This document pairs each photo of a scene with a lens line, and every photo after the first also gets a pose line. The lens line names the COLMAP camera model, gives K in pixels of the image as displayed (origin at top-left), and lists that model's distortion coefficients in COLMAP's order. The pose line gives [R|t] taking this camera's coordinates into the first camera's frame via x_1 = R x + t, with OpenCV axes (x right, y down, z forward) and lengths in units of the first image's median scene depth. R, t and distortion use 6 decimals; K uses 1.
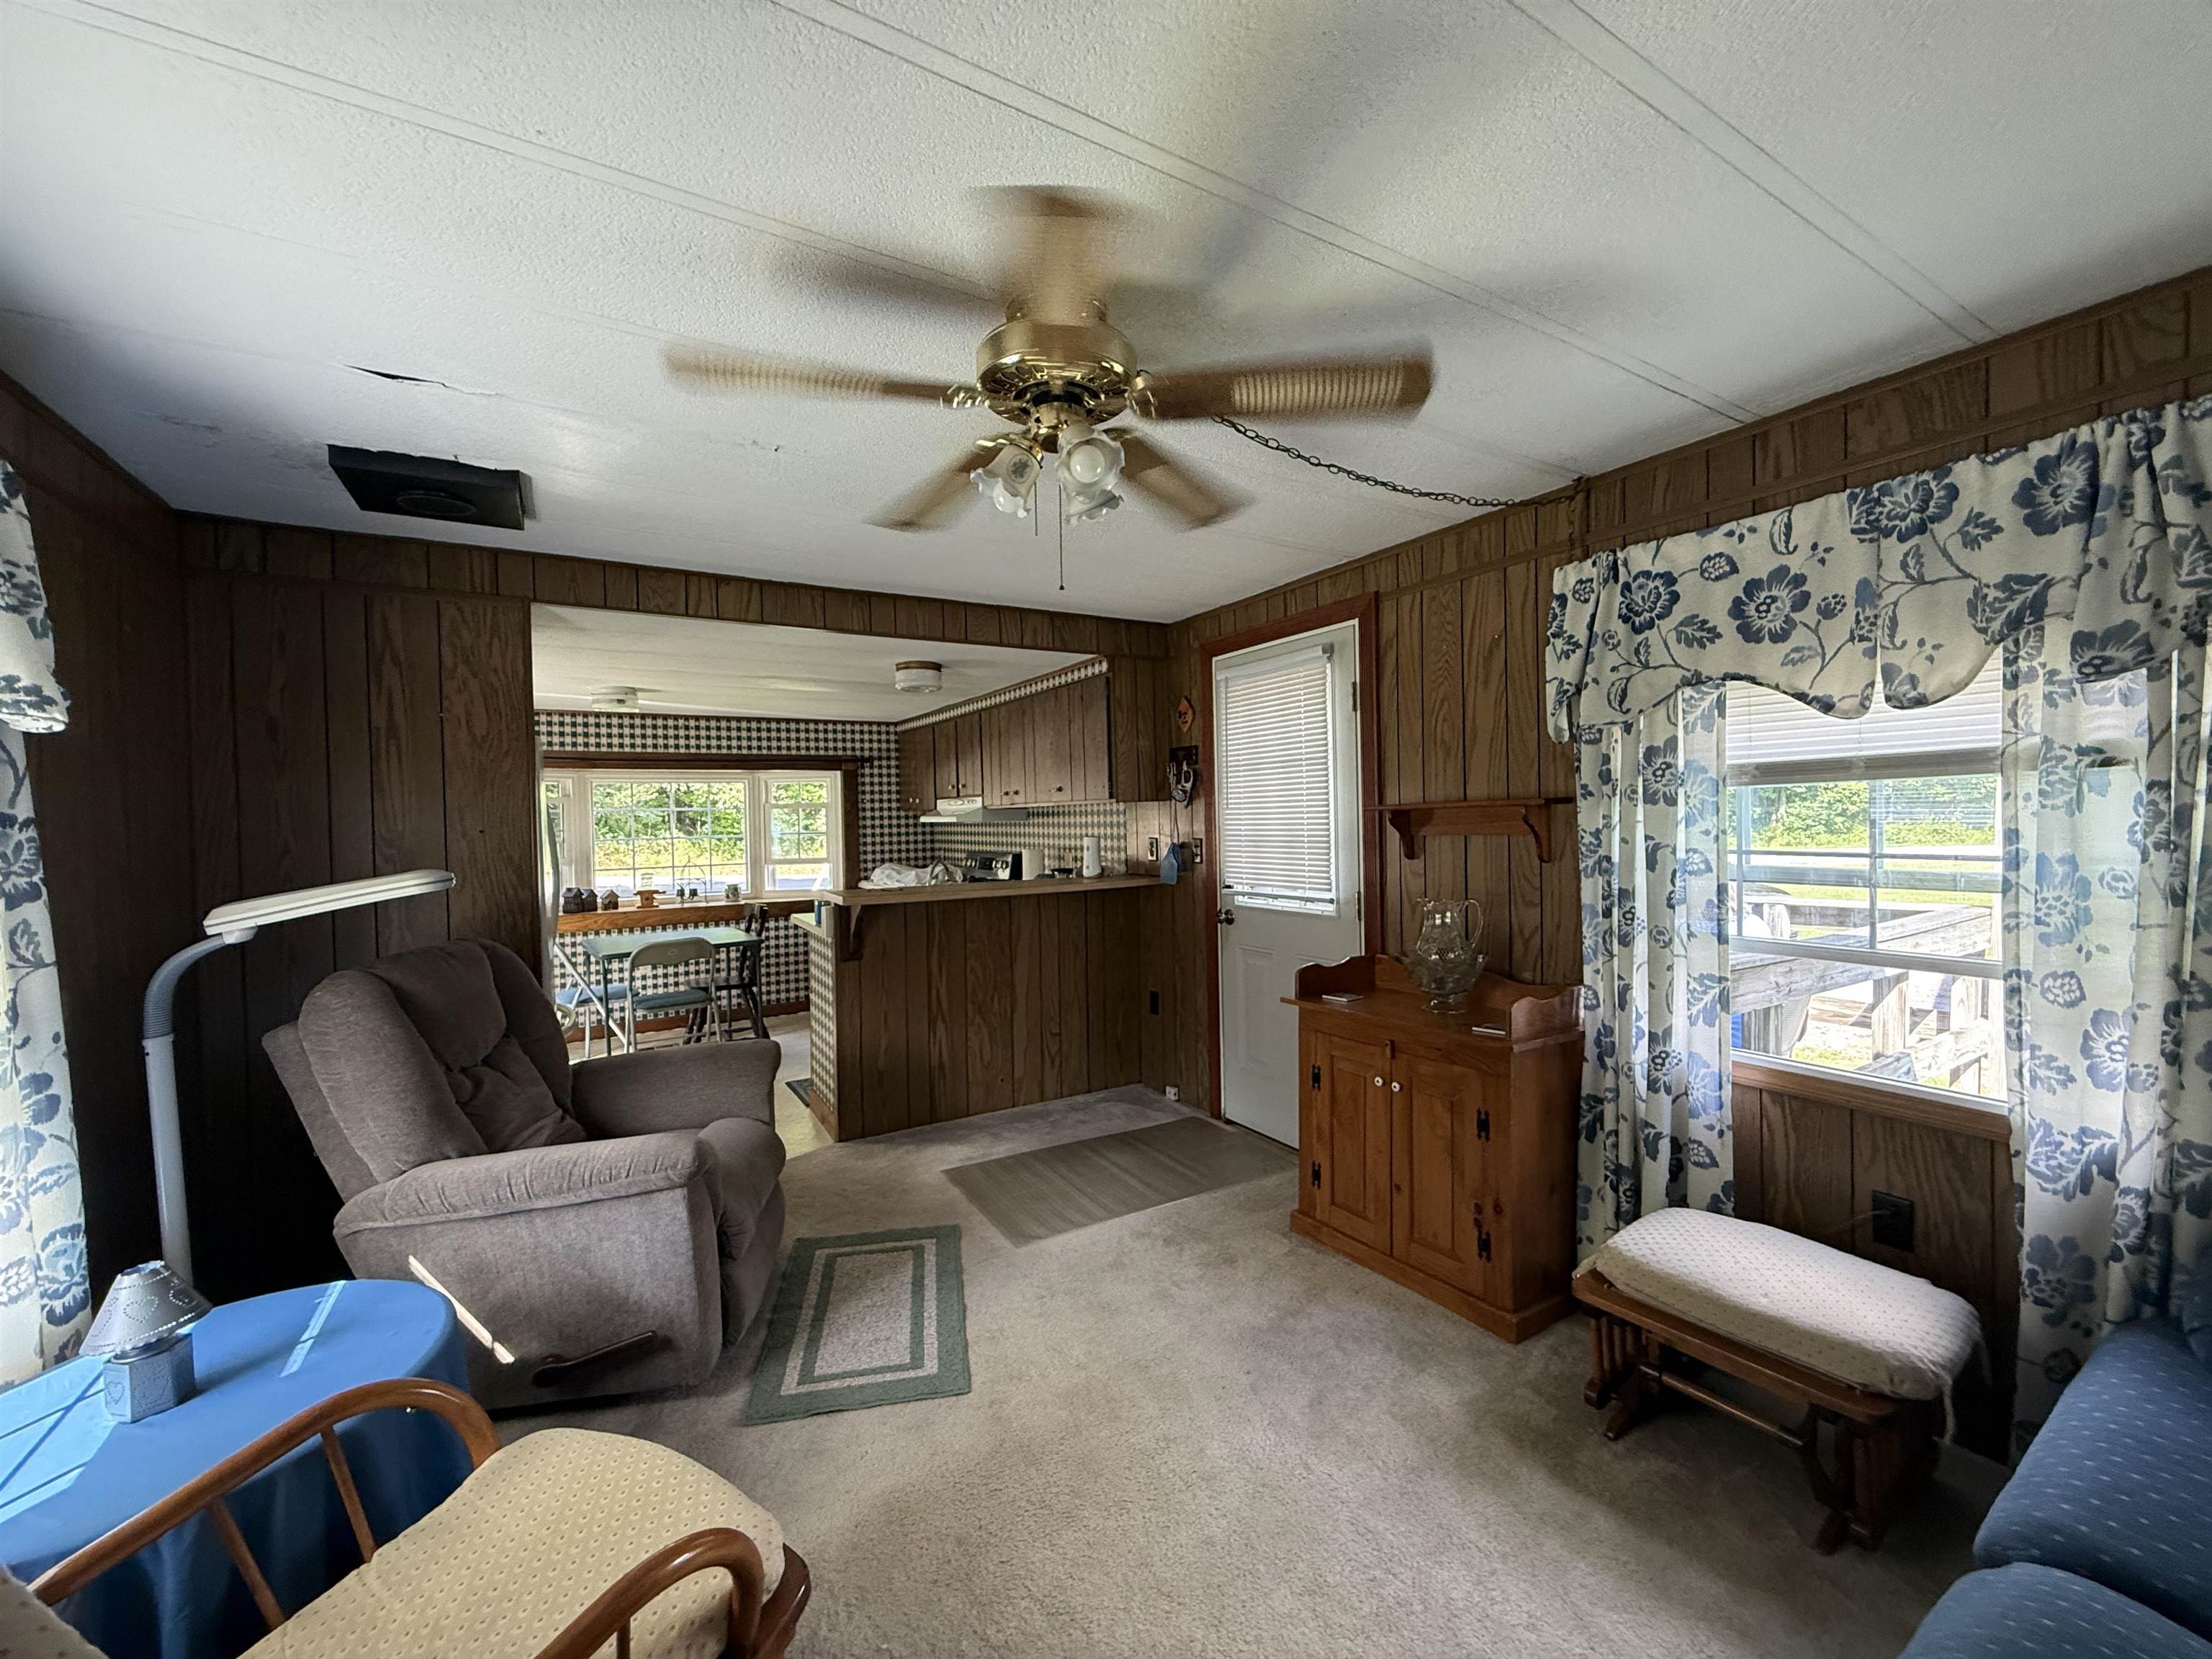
lens RADIAL K [[873.1, 0, 1096.8], [0, 873.1, 833.0], [0, 0, 1]] dist [-0.001103, -0.000067]
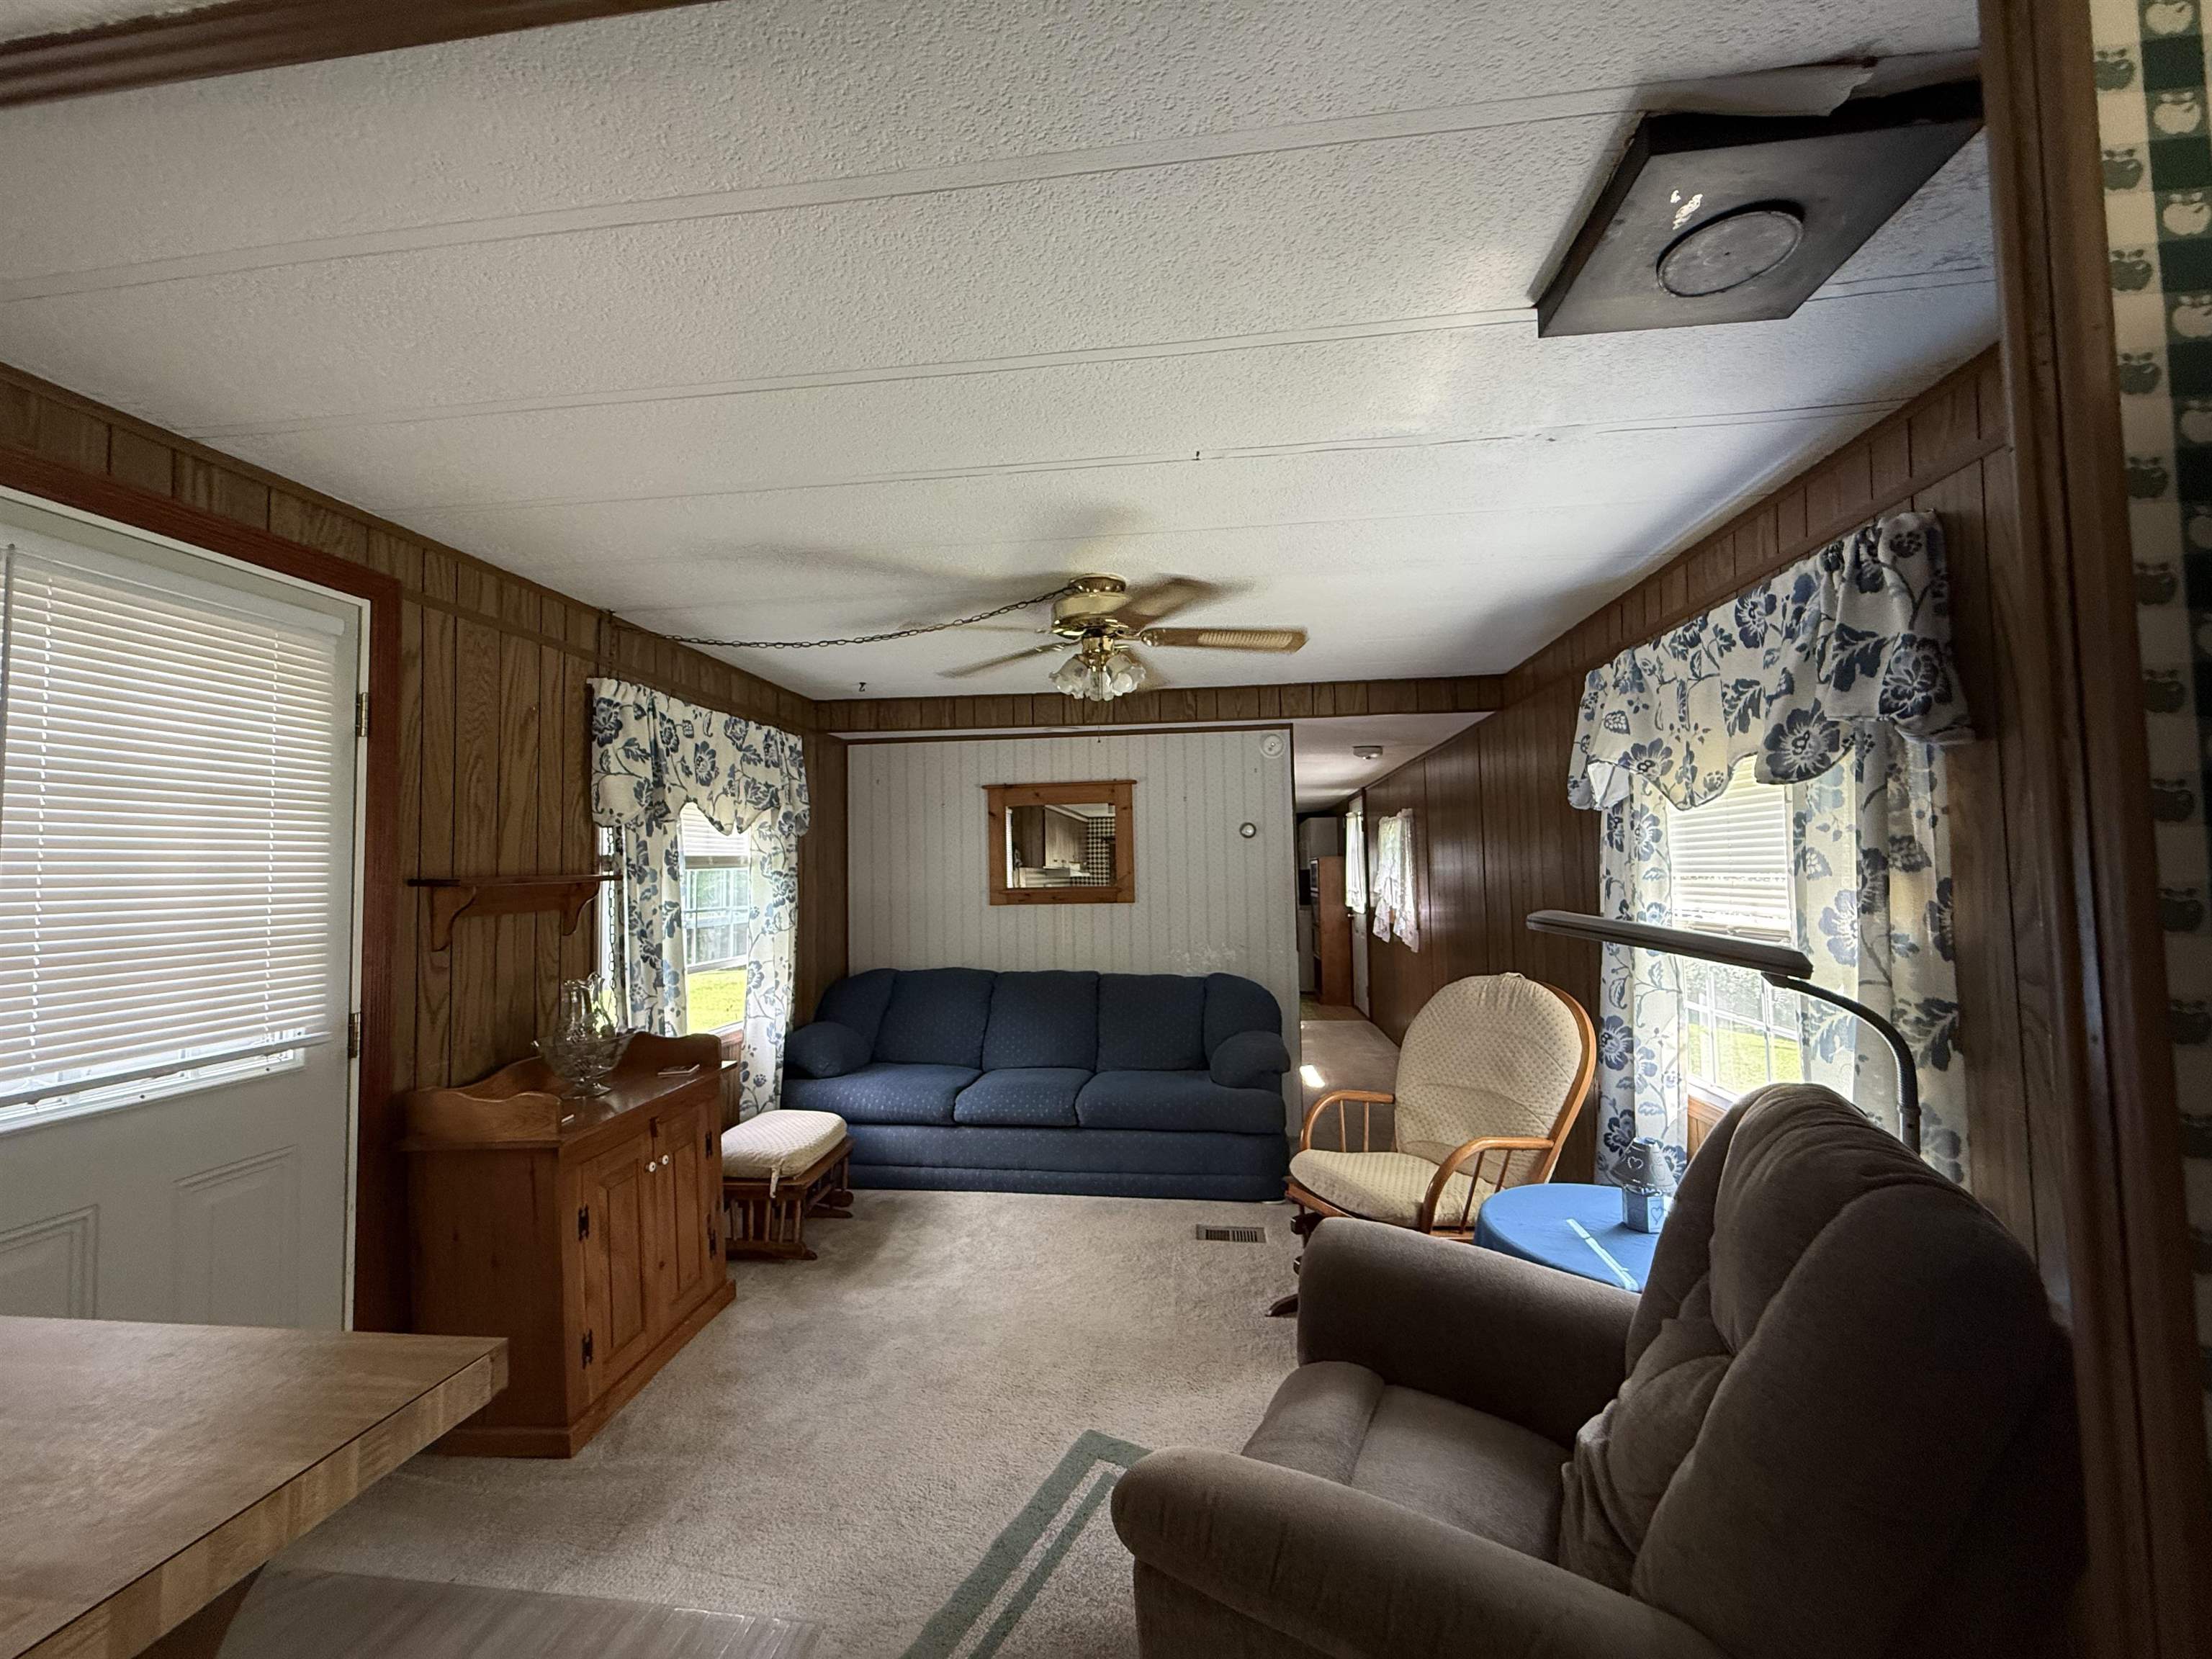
lens RADIAL K [[873.1, 0, 1104.2], [0, 873.1, 827.6], [0, 0, 1]] dist [-0.001103, -0.000067]
pose [[-0.782251, 0.063580, 0.619710, -0.767966], [0.043859, 0.997931, -0.047021, -0.021104], [-0.621417, -0.009602, -0.783421, 1.633203]]
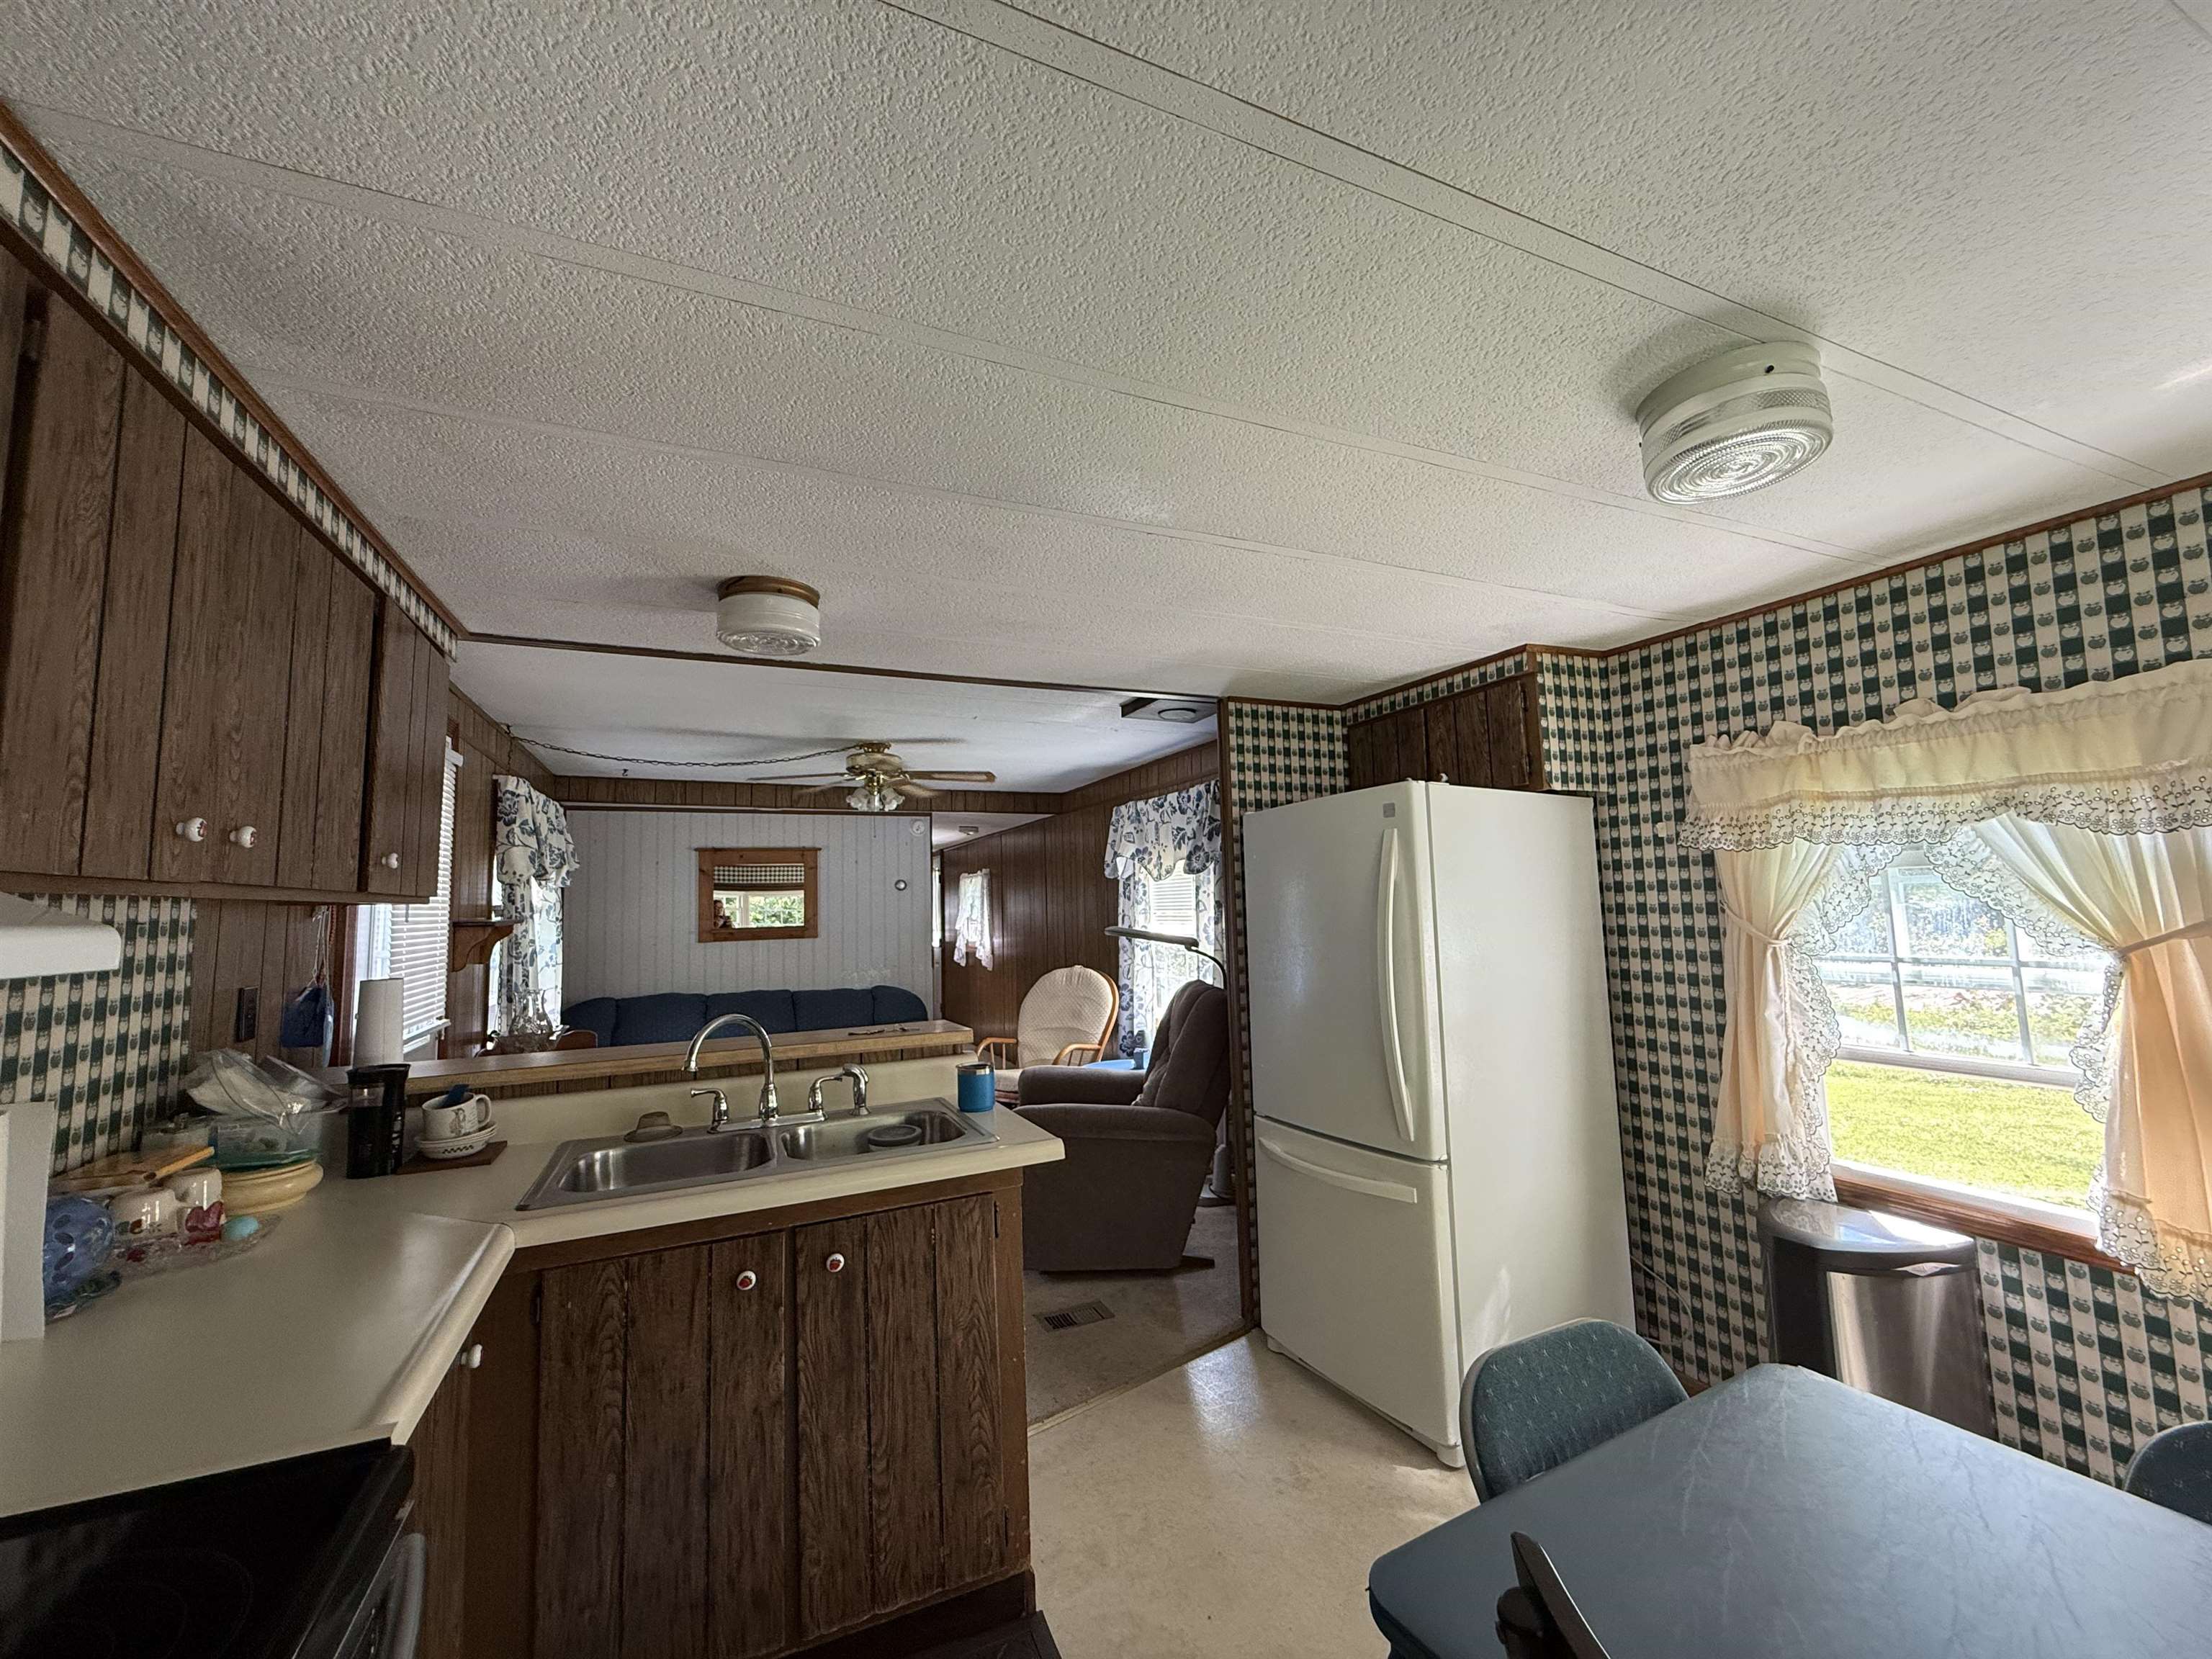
lens RADIAL K [[873.1, 0, 1107.2], [0, 873.1, 827.1], [0, 0, 1]] dist [-0.001103, -0.000067]
pose [[-0.991844, 0.056469, 0.114262, -0.805977], [0.048272, 0.996143, -0.073274, -0.042518], [-0.117959, -0.067161, -0.990745, 2.702944]]
